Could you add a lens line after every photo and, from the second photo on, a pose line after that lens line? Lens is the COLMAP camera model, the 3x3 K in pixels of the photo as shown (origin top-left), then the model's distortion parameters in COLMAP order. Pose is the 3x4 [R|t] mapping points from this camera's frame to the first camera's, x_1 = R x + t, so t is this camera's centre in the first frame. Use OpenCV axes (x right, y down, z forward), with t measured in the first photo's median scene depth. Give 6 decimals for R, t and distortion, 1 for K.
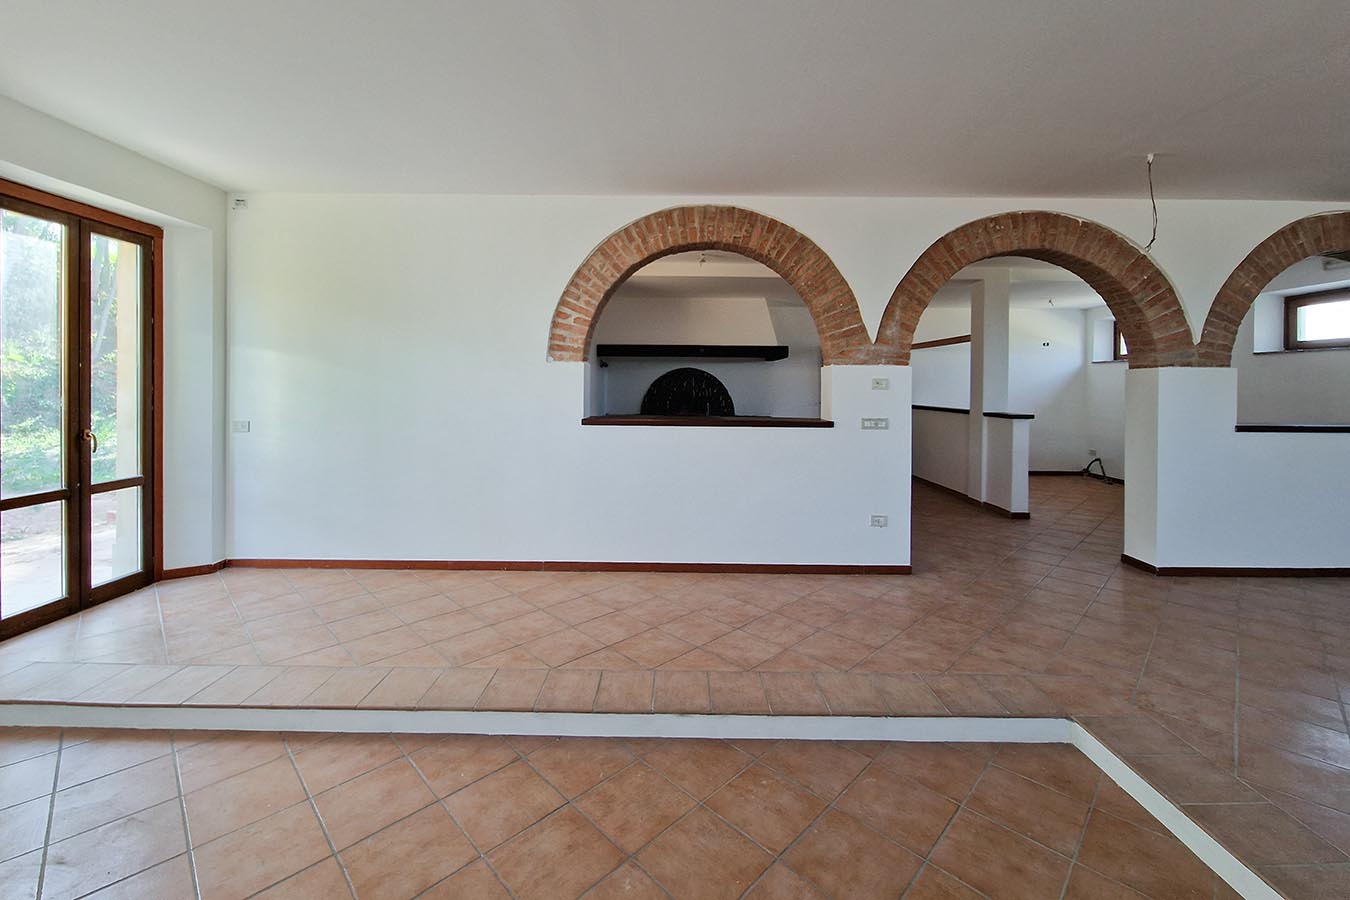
lens RADIAL K [[556.7, 0, 673.2], [0, 556.7, 383.5], [0, 0, 1]] dist [0.001602, -0.000379]
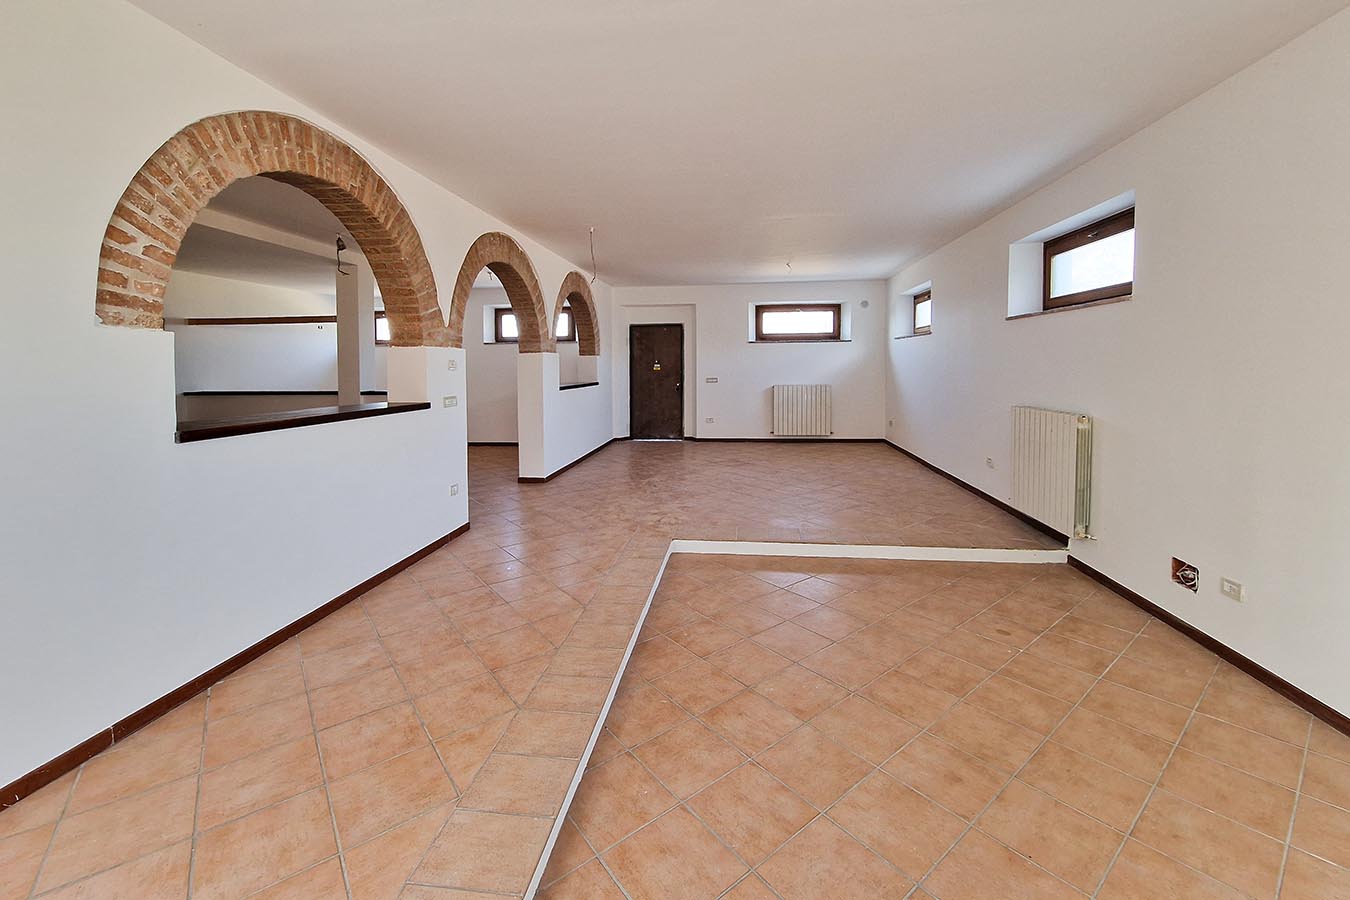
lens RADIAL K [[556.7, 0, 673.2], [0, 556.7, 383.5], [0, 0, 1]] dist [0.001602, -0.000379]
pose [[0.119136, -0.042316, 0.991976, -0.651660], [0.009062, 0.999096, 0.041531, -0.003648], [-0.992837, 0.004041, 0.119412, 0.438056]]
